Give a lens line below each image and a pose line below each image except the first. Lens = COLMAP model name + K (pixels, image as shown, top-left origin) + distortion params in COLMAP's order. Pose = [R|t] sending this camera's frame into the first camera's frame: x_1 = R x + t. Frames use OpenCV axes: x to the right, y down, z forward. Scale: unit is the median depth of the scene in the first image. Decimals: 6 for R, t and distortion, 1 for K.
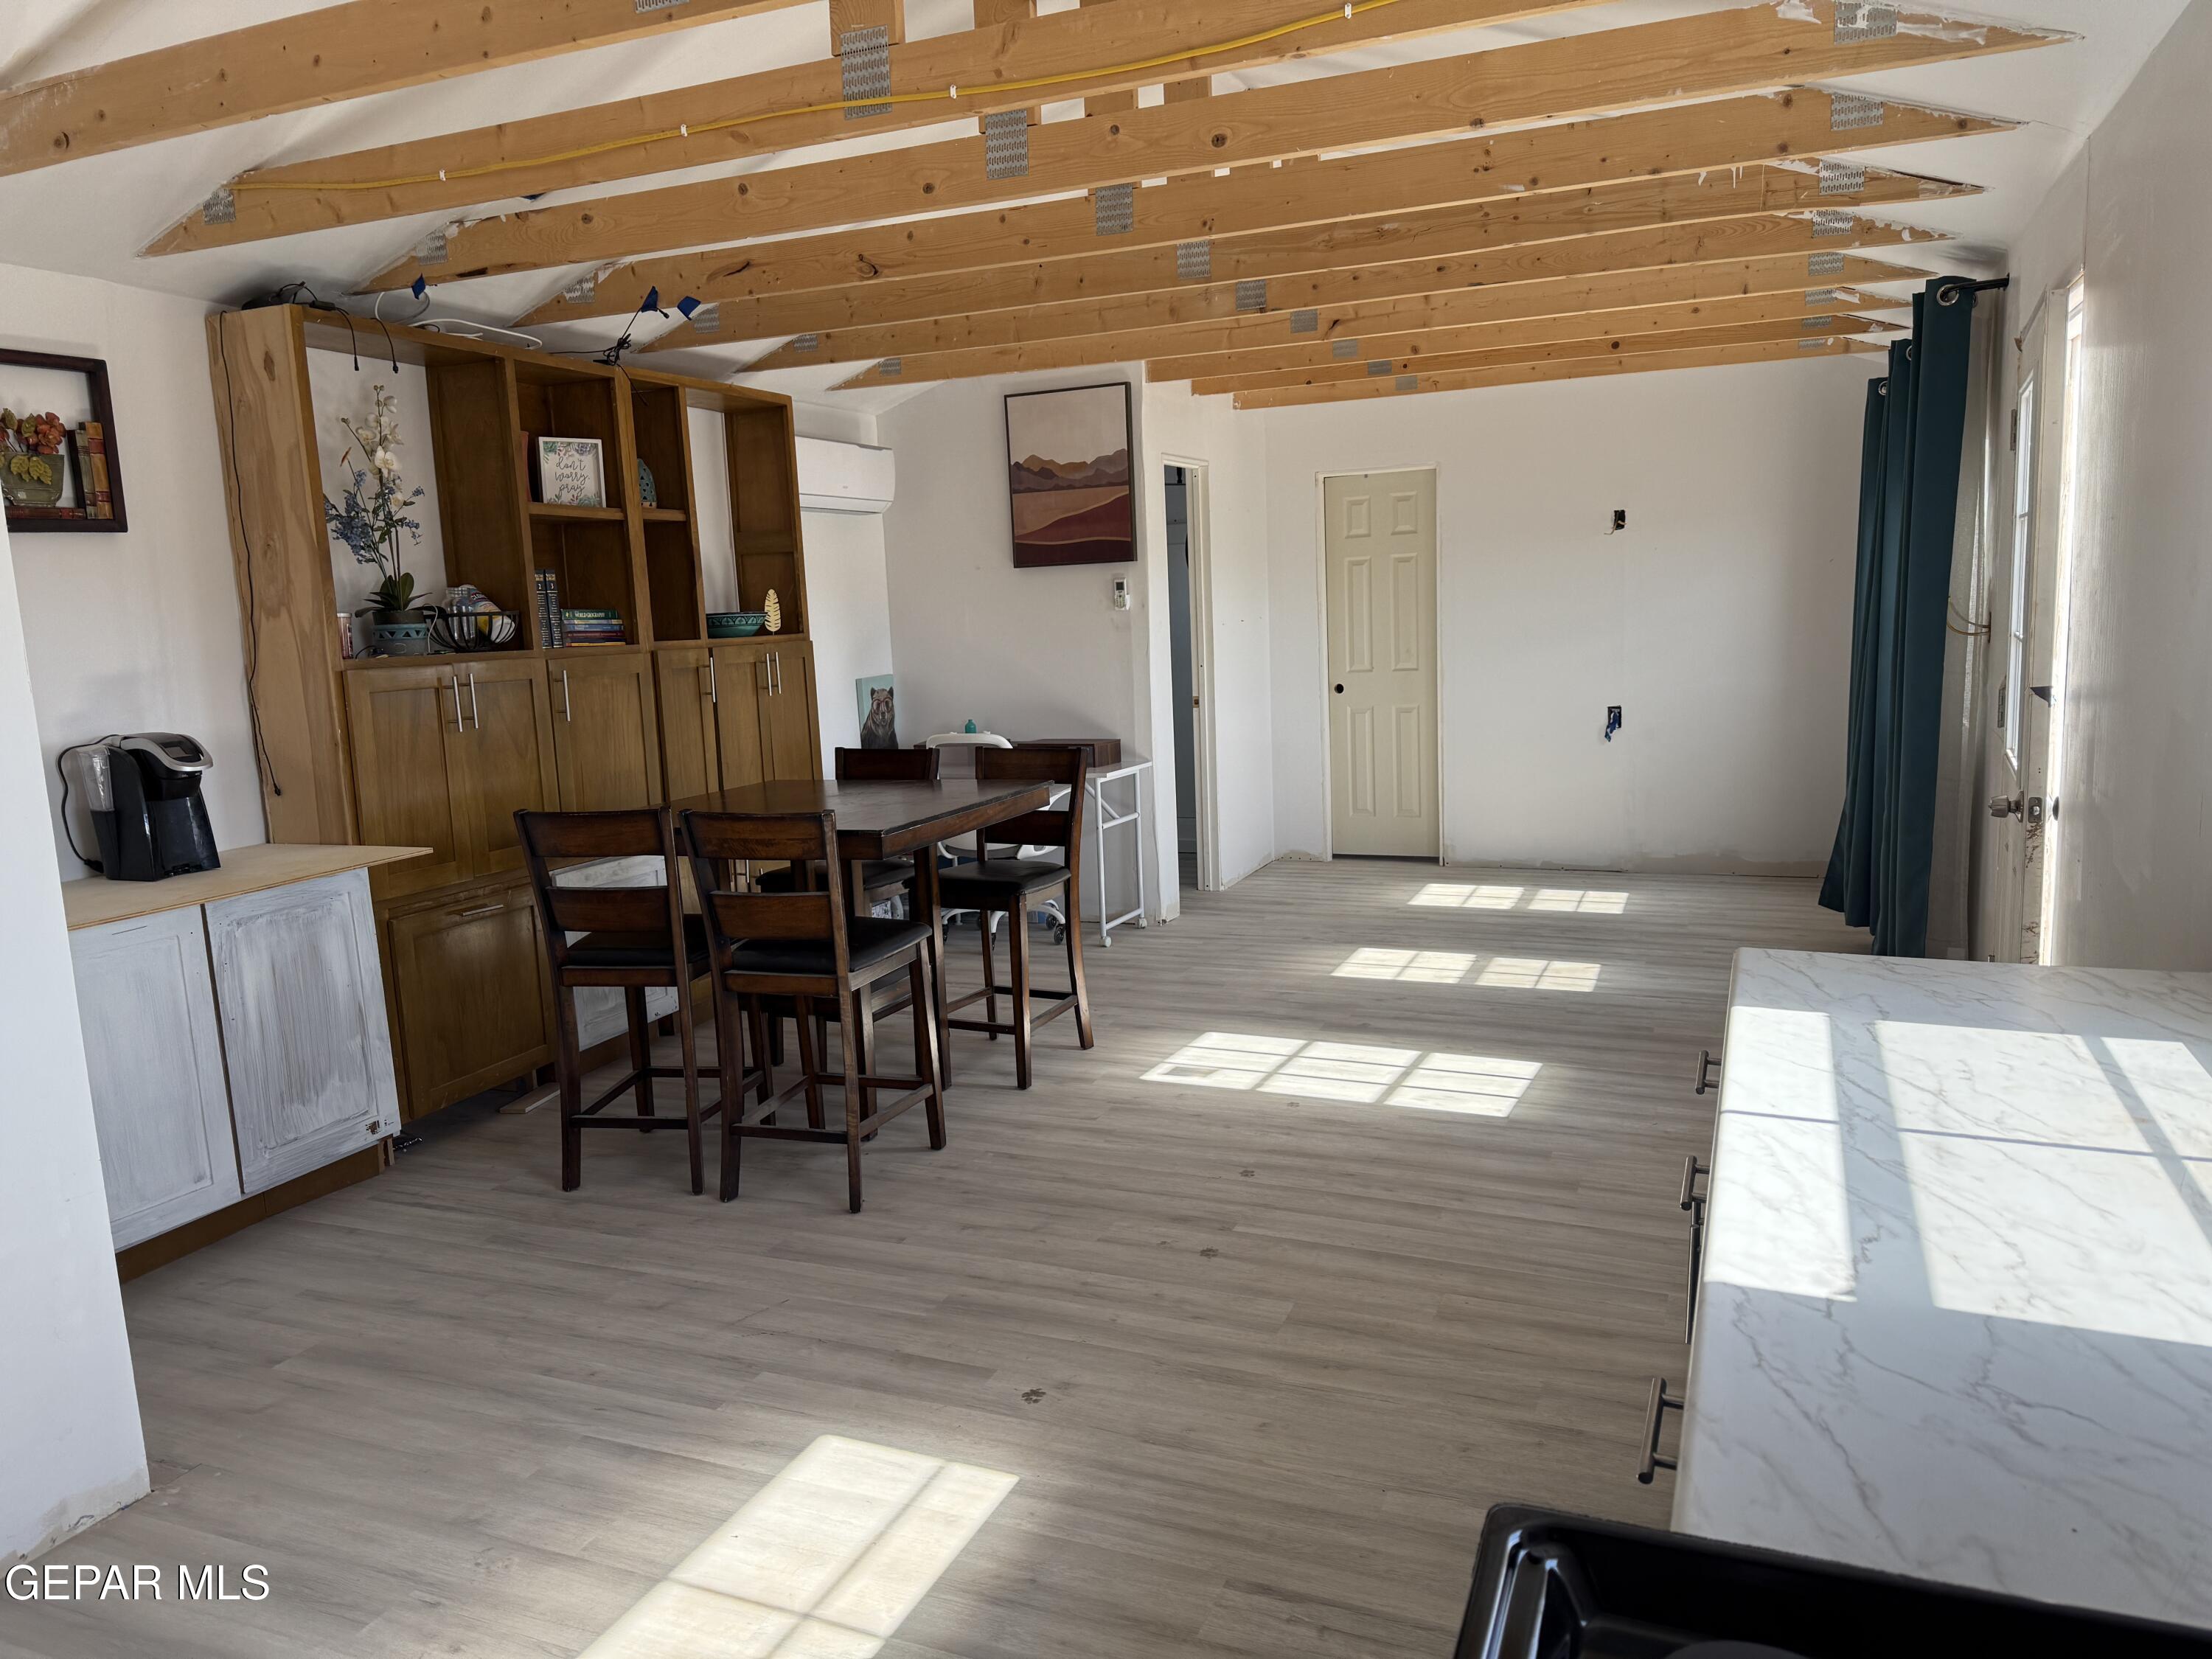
lens RADIAL K [[1541.4, 0, 1106.6], [0, 1541.4, 821.6], [0, 0, 1]] dist [0.167473, -0.329392]
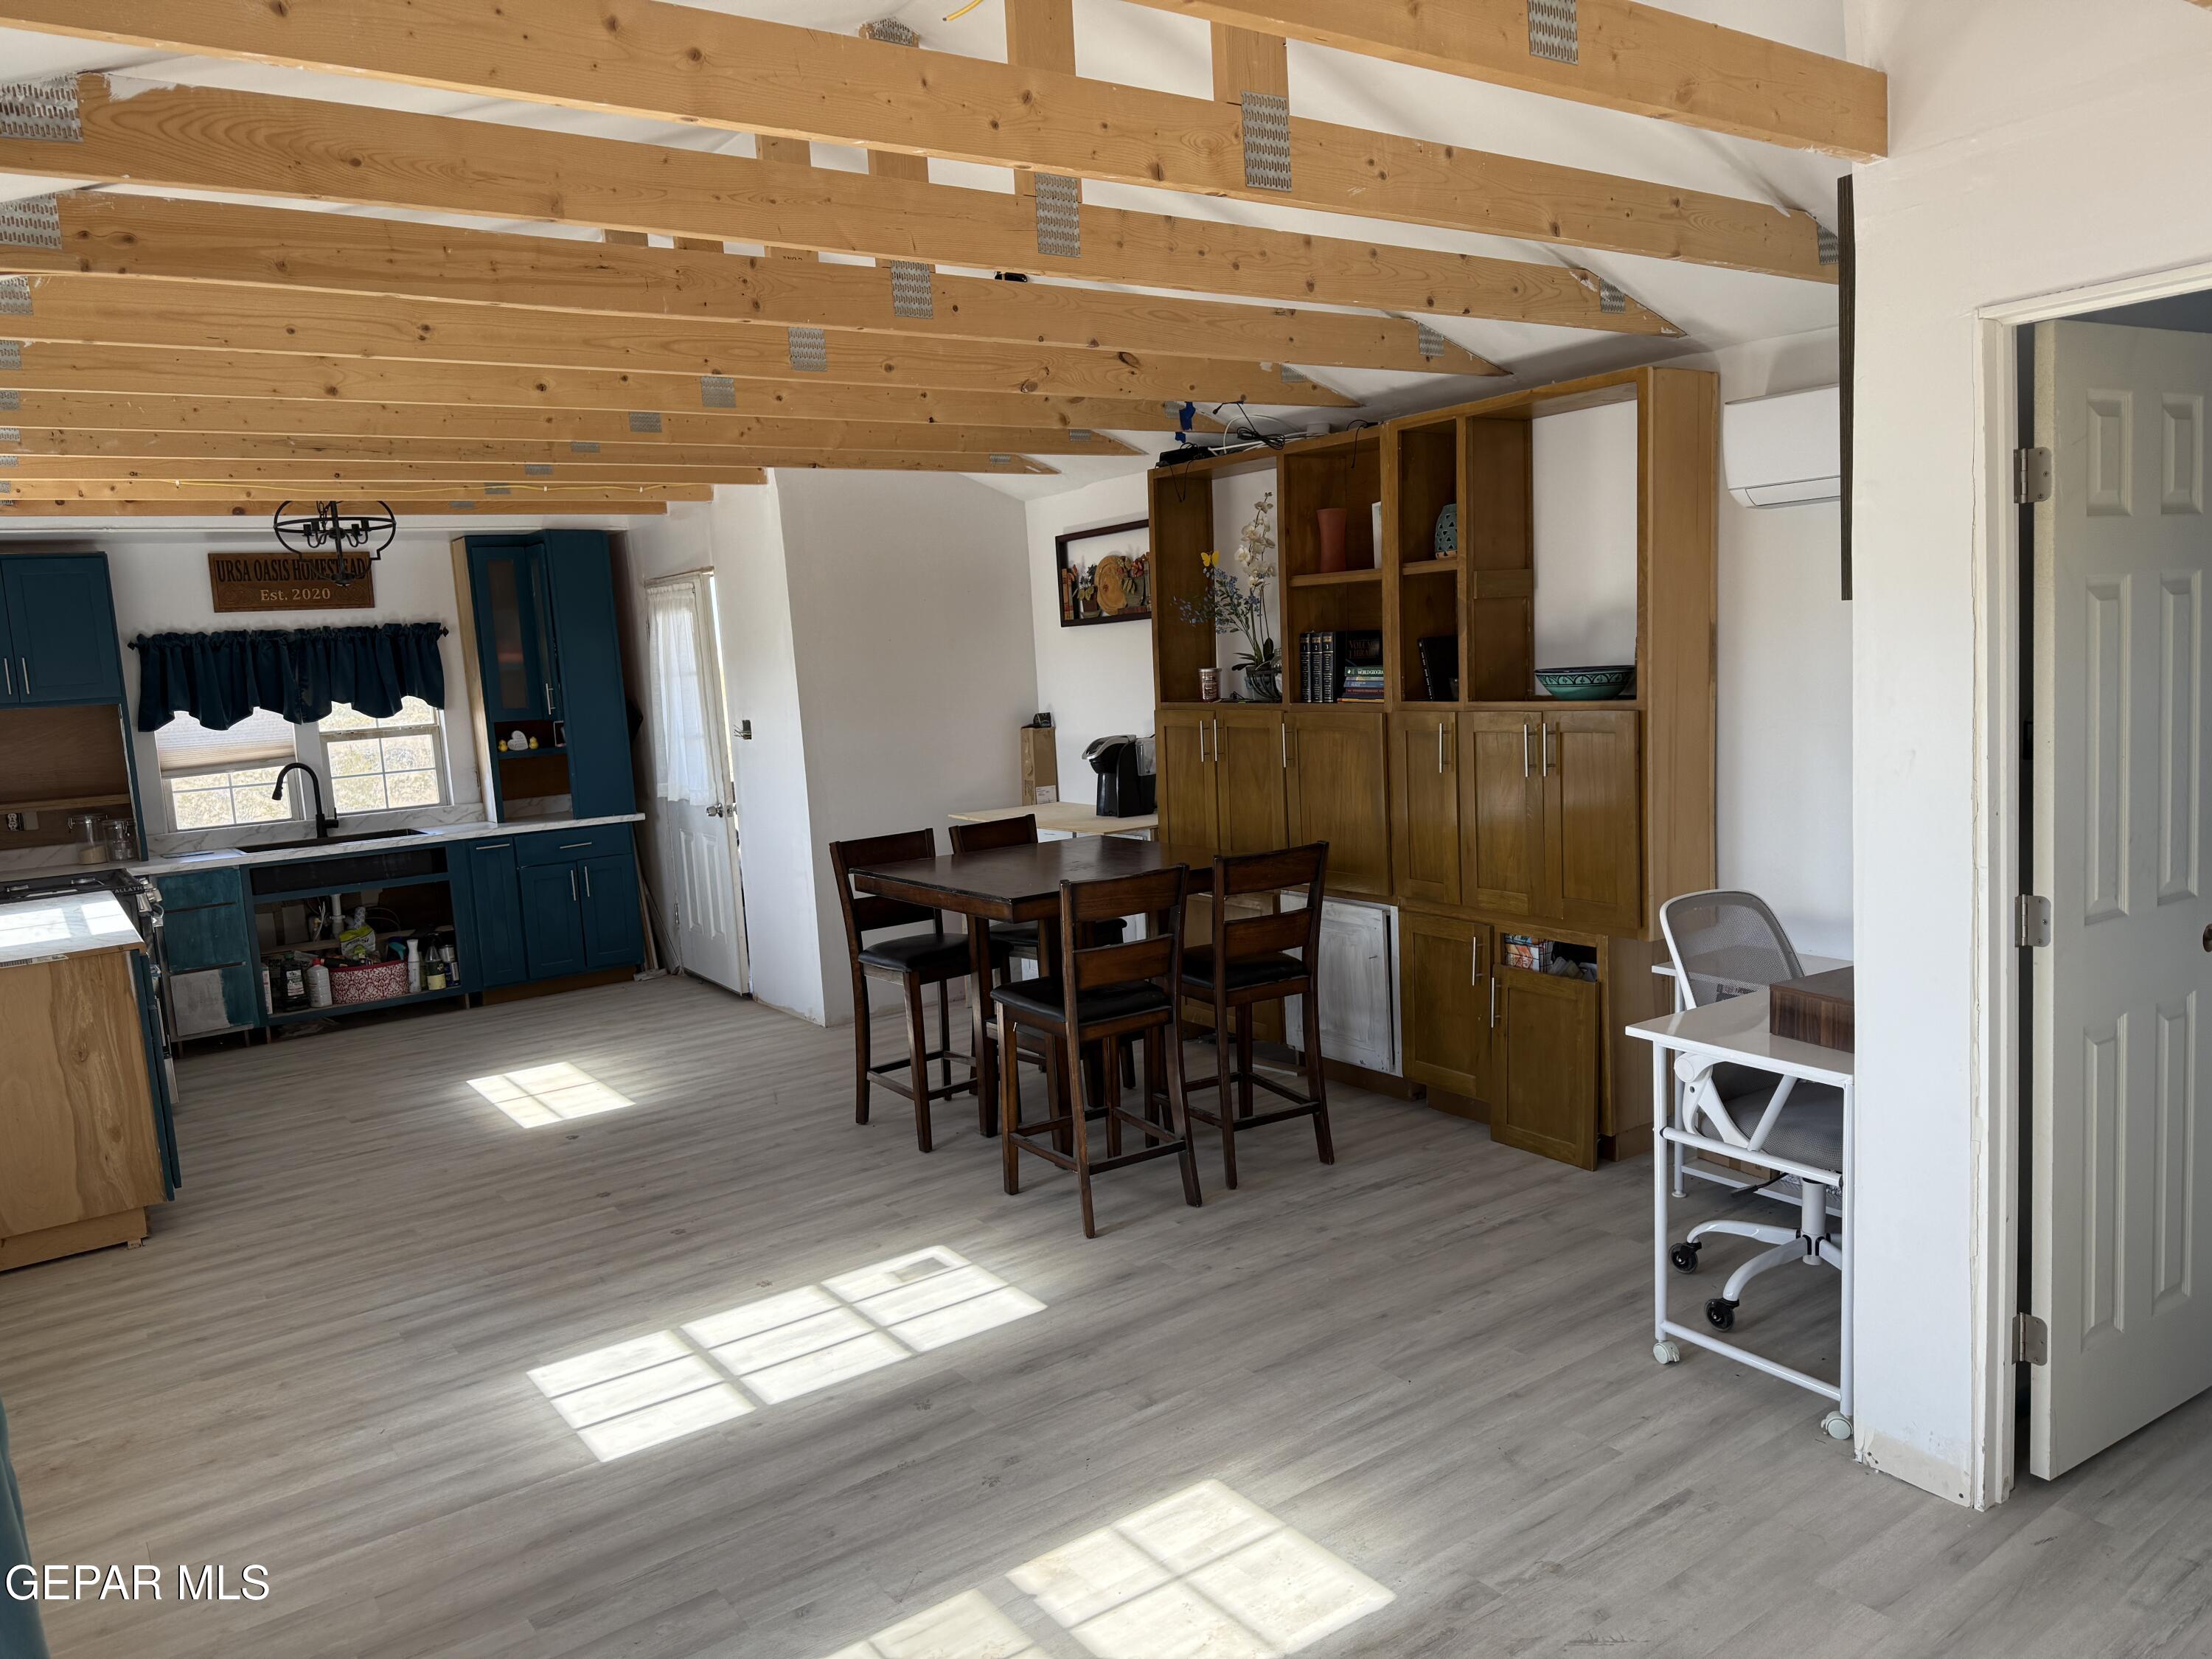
lens RADIAL K [[1559.5, 0, 1105.7], [0, 1559.5, 832.5], [0, 0, 1]] dist [0.032783, -0.040373]
pose [[-0.522160, 0.174200, -0.834867, 0.691822], [-0.044403, 0.972037, 0.230592, -0.277989], [0.851691, 0.157476, -0.499824, 1.490763]]
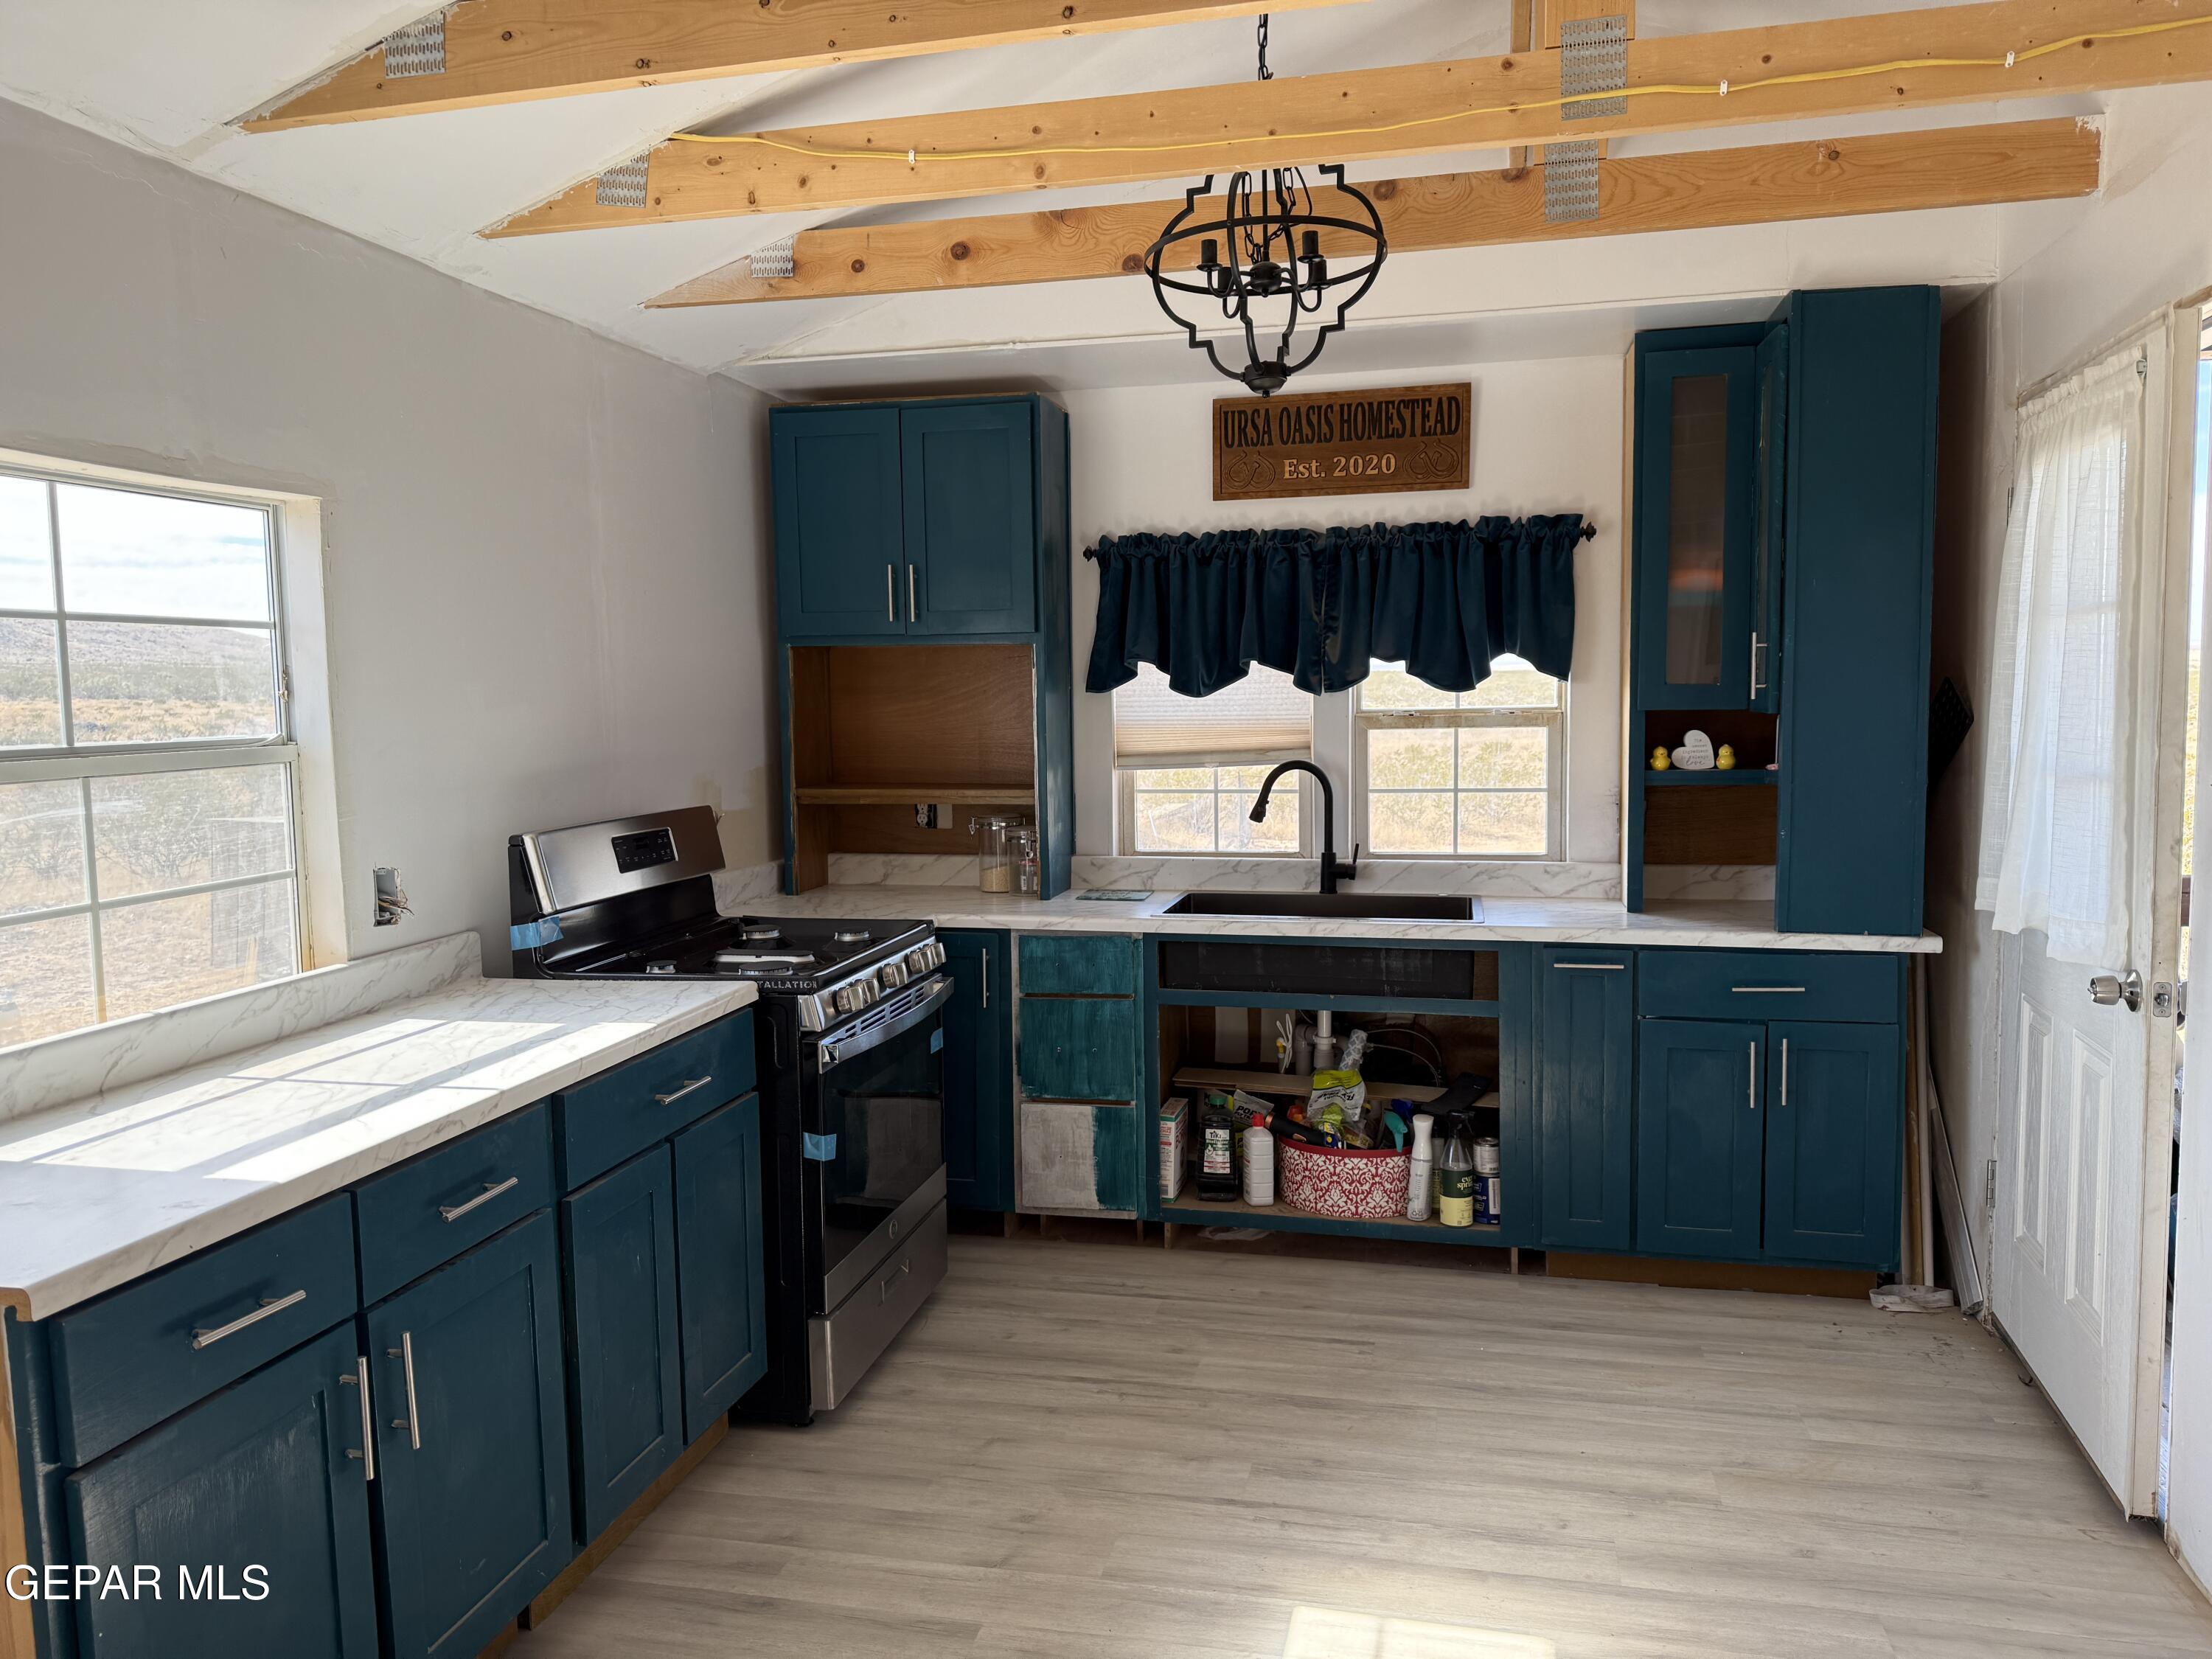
lens RADIAL K [[1541.4, 0, 1106.6], [0, 1541.4, 821.6], [0, 0, 1]] dist [0.167473, -0.329392]
pose [[-0.984380, 0.071287, -0.160979, 0.027018], [0.031943, 0.971498, 0.234885, -0.122219], [0.173136, 0.226073, -0.958600, 0.829999]]
